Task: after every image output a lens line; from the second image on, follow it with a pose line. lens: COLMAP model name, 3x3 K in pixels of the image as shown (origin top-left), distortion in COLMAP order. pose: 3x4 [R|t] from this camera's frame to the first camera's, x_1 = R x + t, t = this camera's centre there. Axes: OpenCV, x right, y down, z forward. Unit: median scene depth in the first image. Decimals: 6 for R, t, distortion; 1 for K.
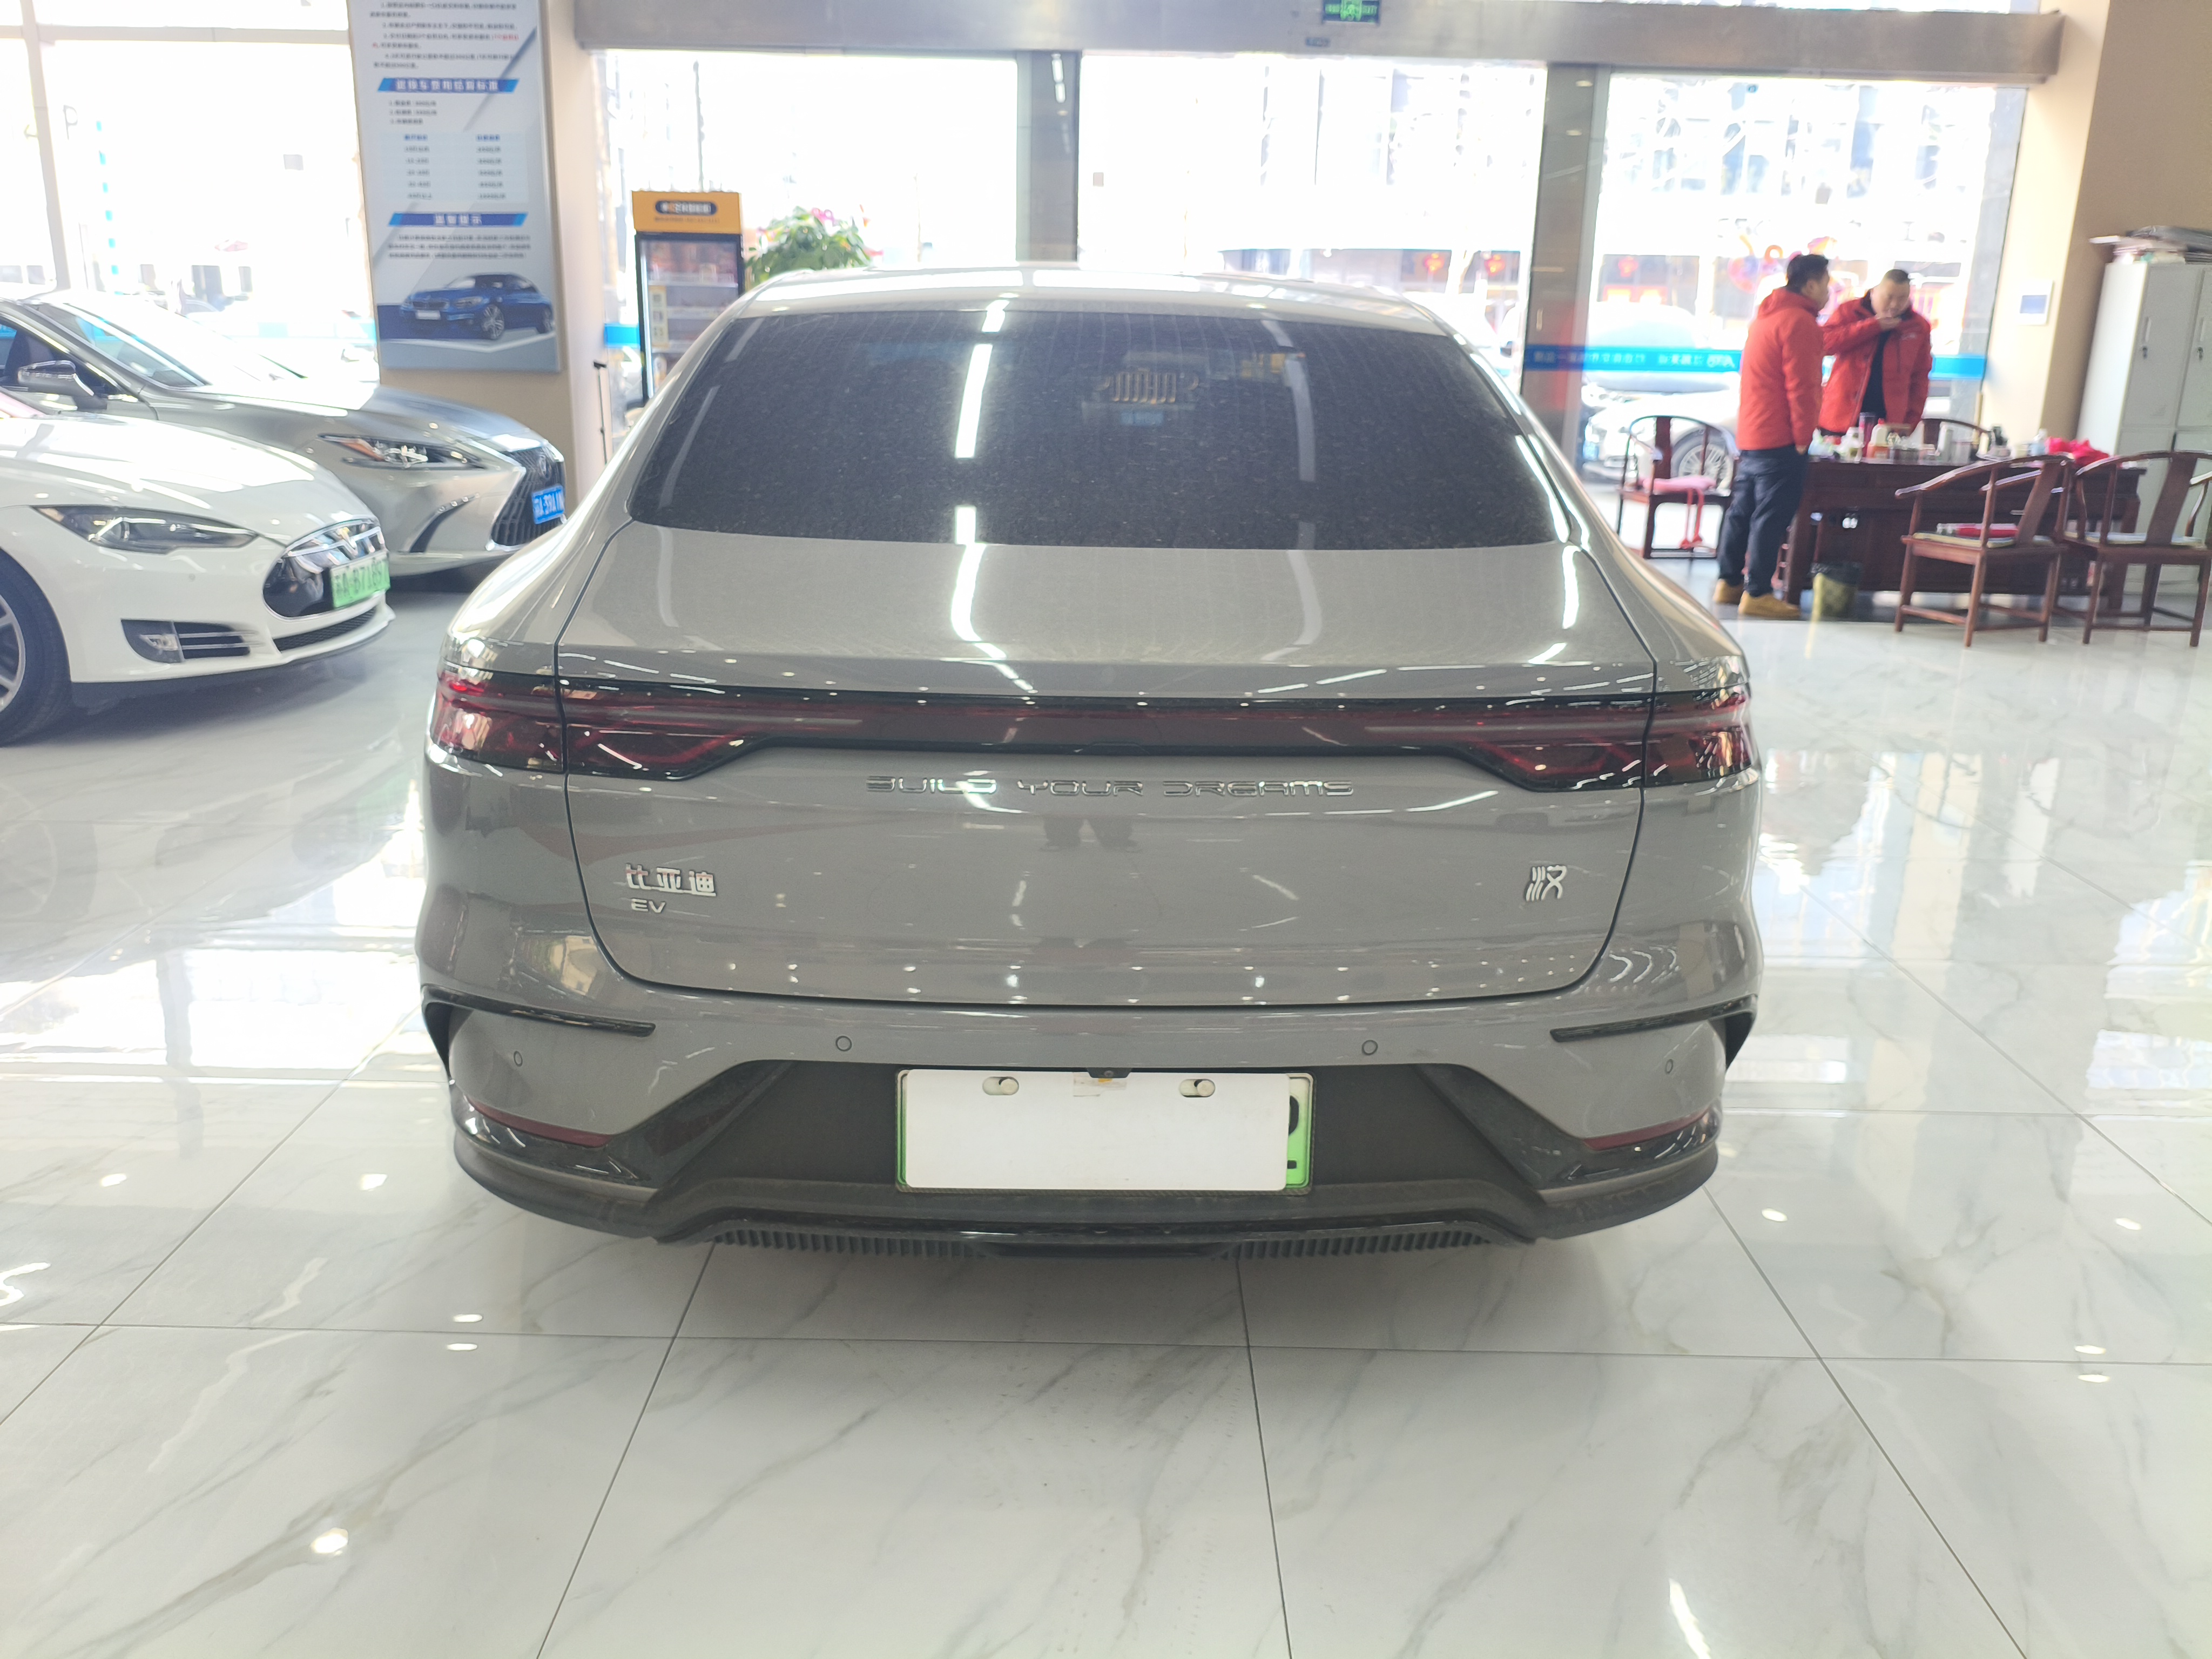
lens RADIAL K [[1707.1, 0, 1106.0], [0, 1707.1, 829.5], [0, 0, 1]] dist [0.000378, -0.052962]
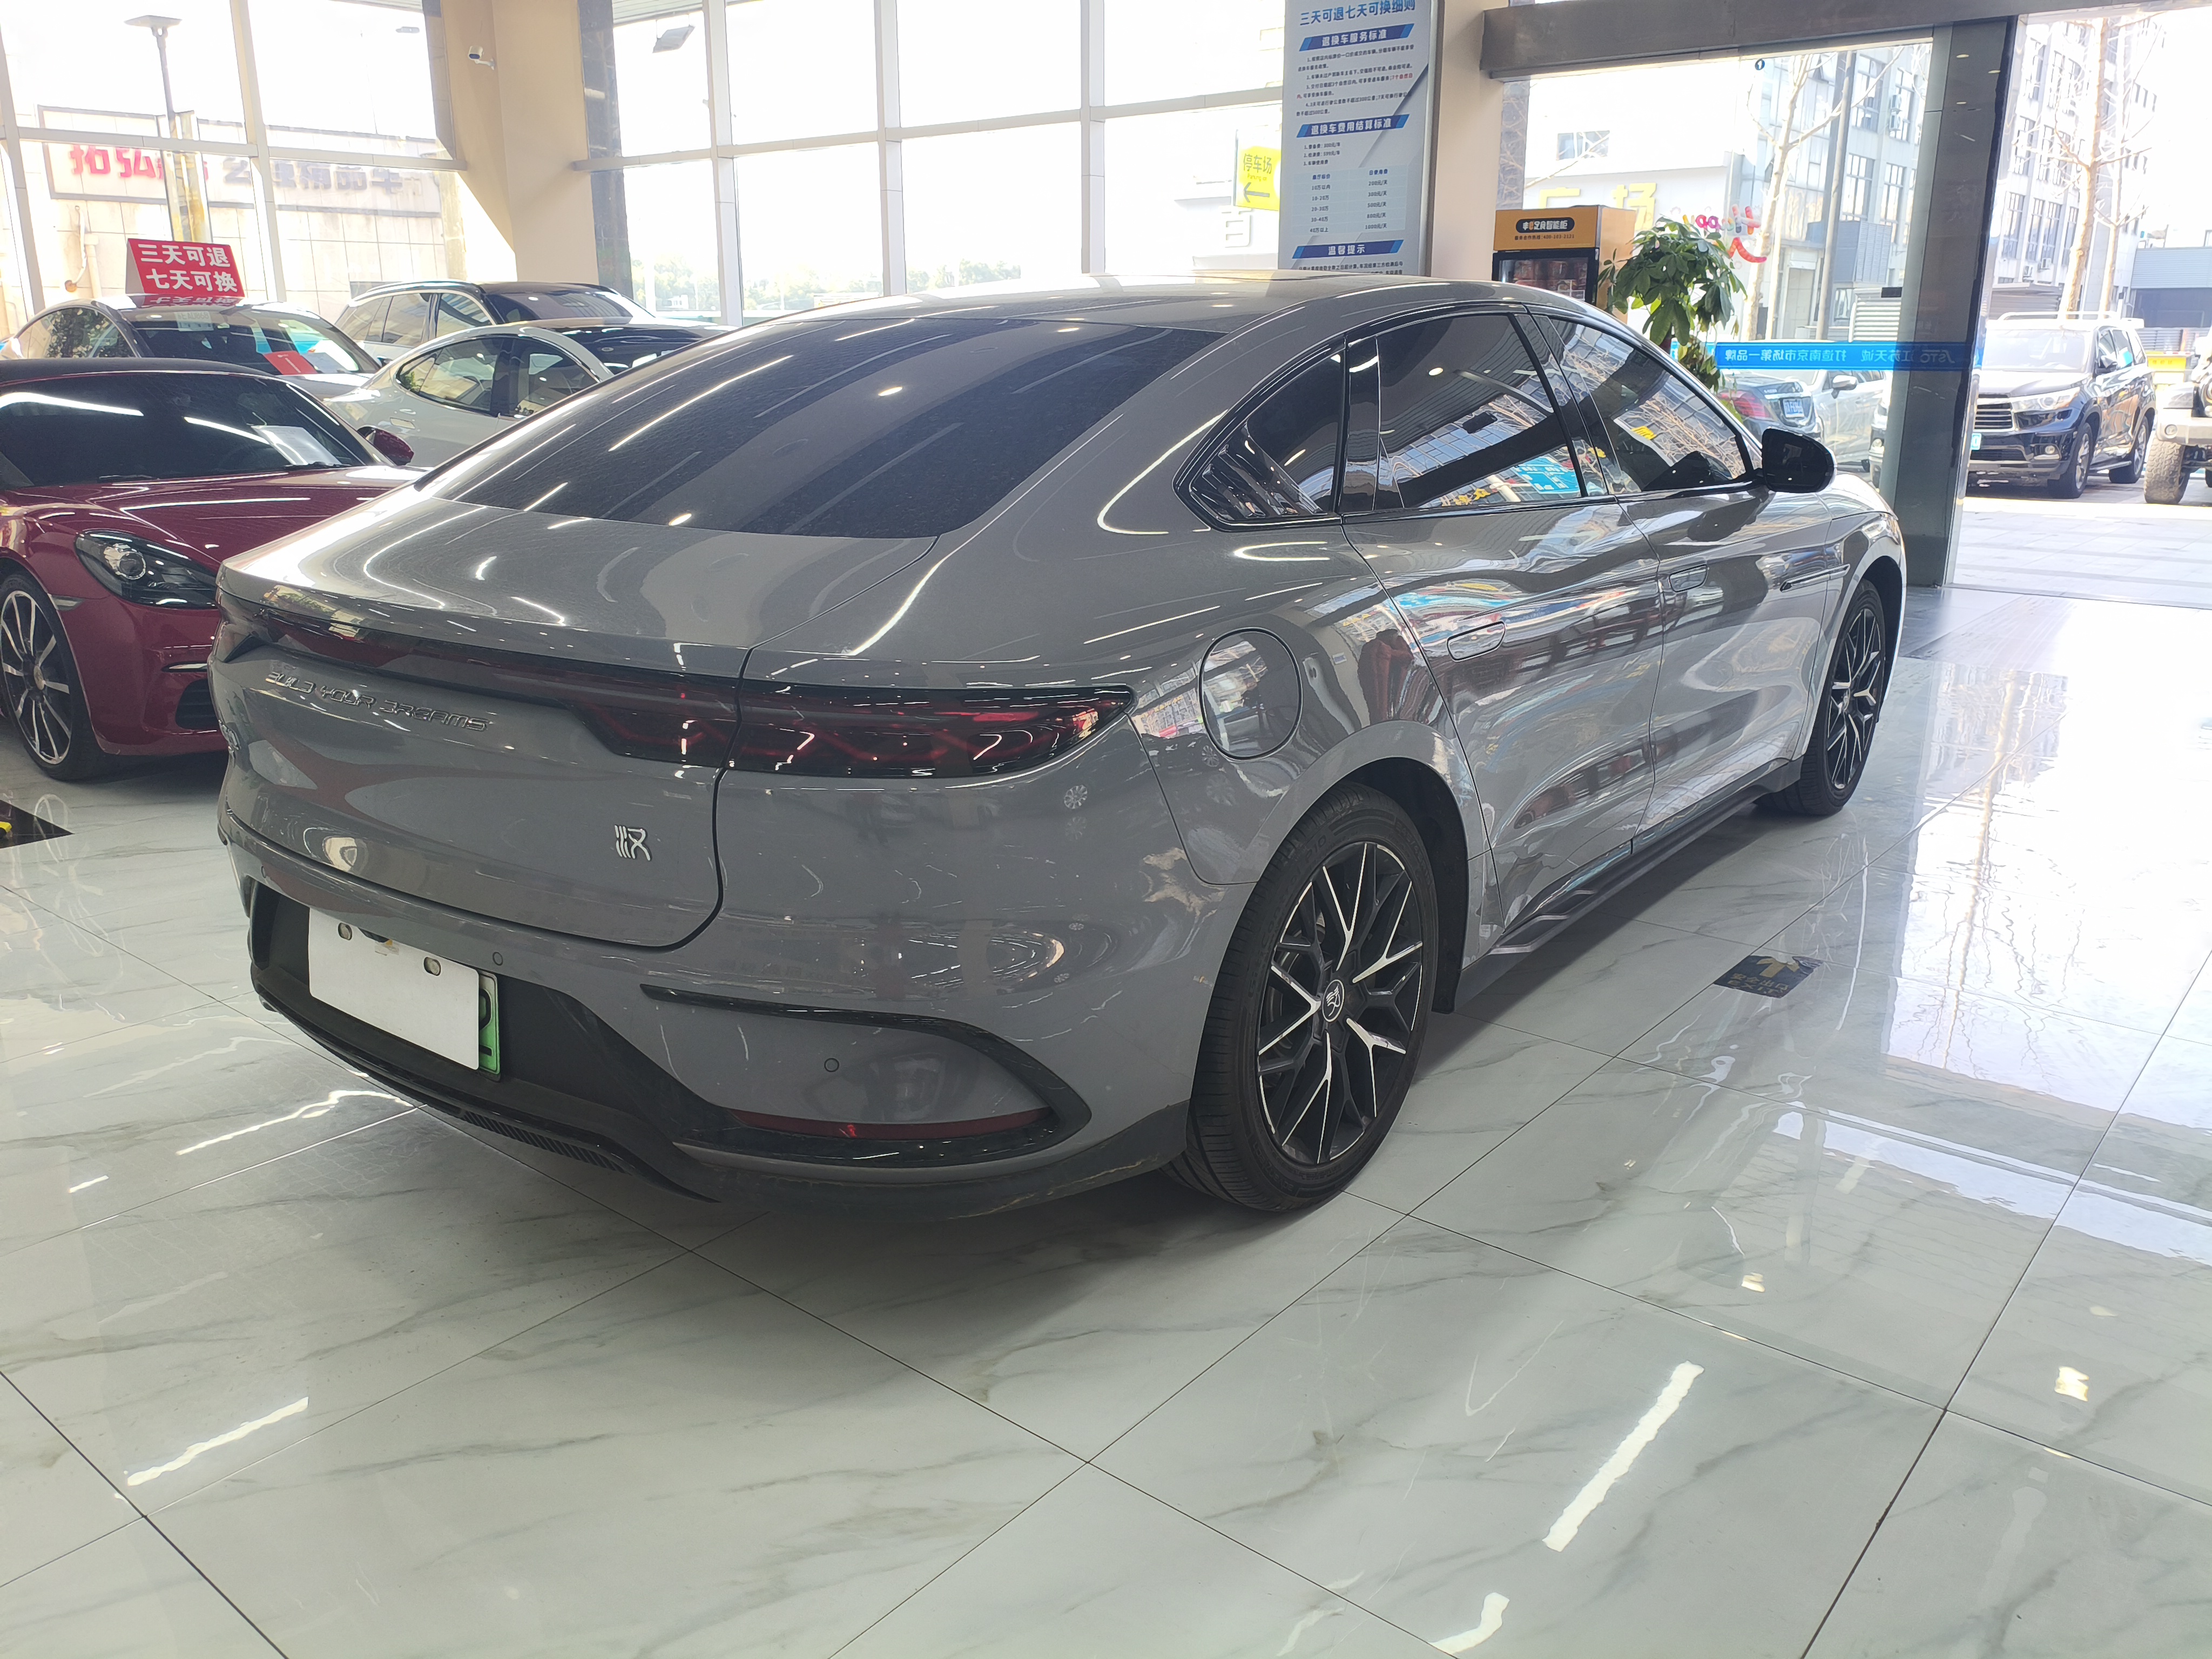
lens RADIAL K [[1702.6, 0, 1106.0], [0, 1702.6, 829.5], [0, 0, 1]] dist [-0.011673, -0.003783]
pose [[0.767003, 0.150035, -0.623855, 0.243195], [-0.156944, 0.986612, 0.044321, -0.014914], [0.622153, 0.063916, 0.780282, 0.075480]]
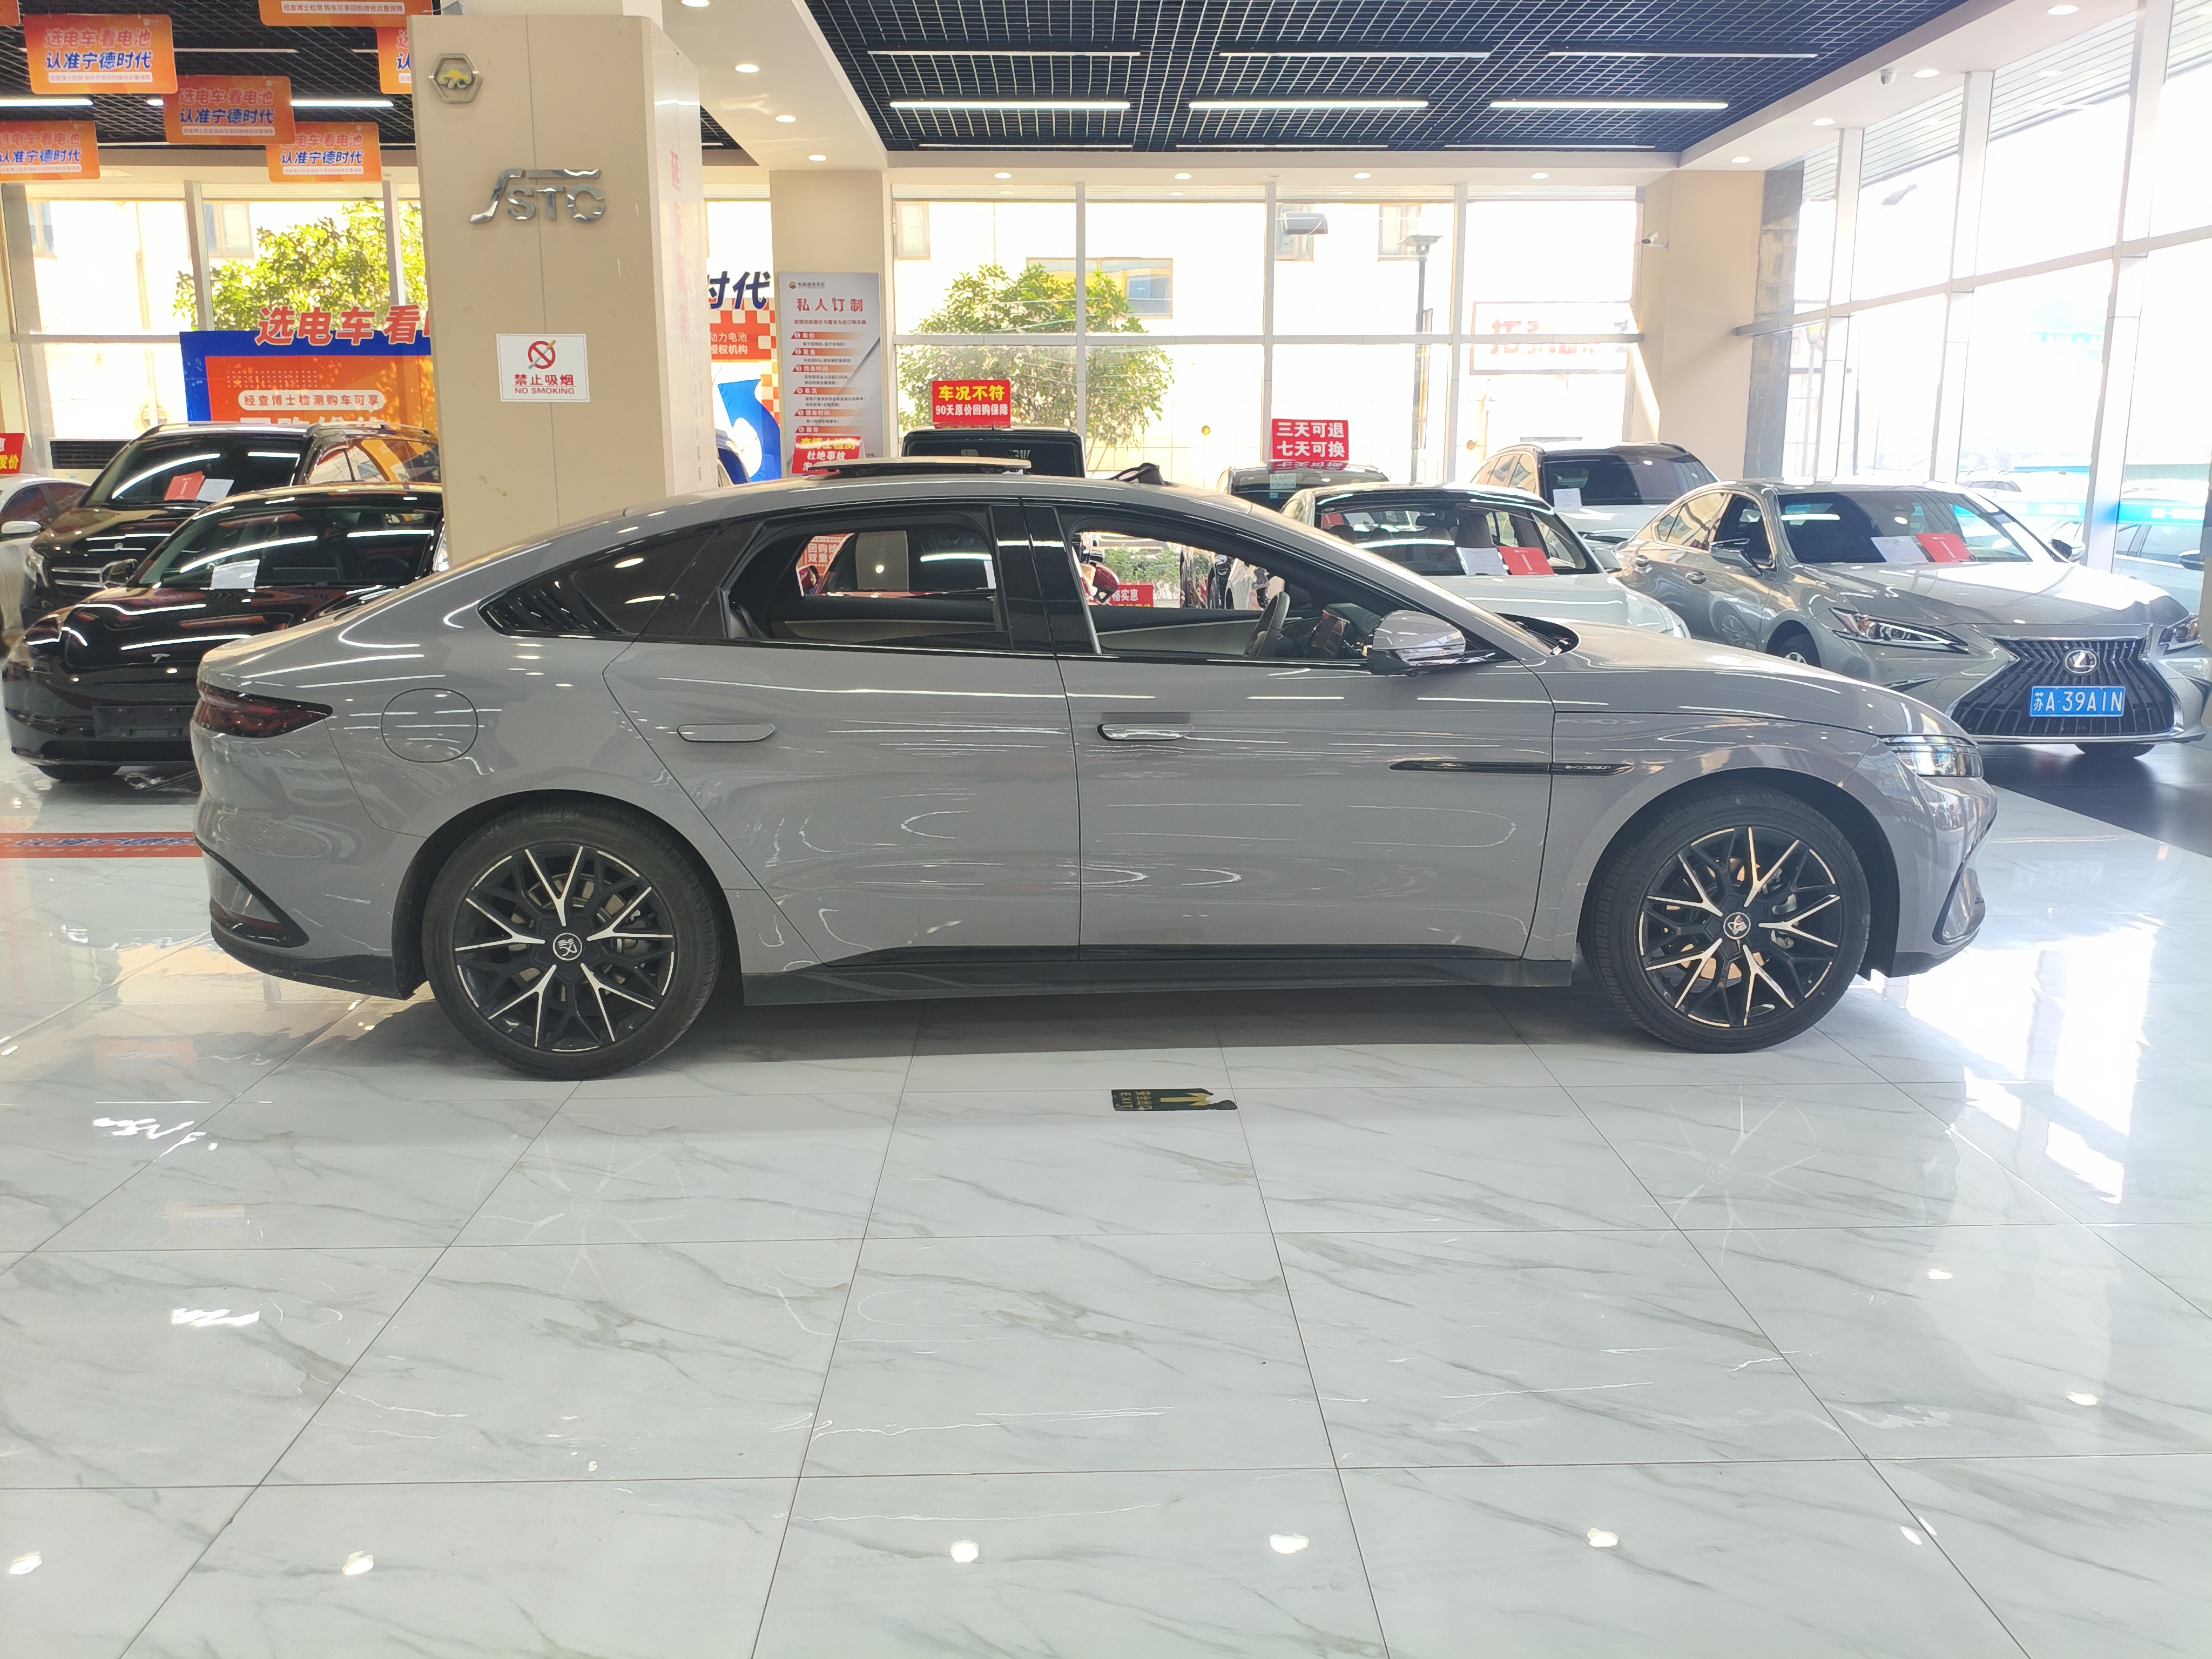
lens RADIAL K [[1702.6, 0, 1106.0], [0, 1702.6, 829.5], [0, 0, 1]] dist [-0.011673, -0.003783]
pose [[0.017279, 0.168877, -0.985486, 0.536772], [-0.272529, 0.949108, 0.157865, -0.118816], [0.961992, 0.265845, 0.062424, 0.432784]]
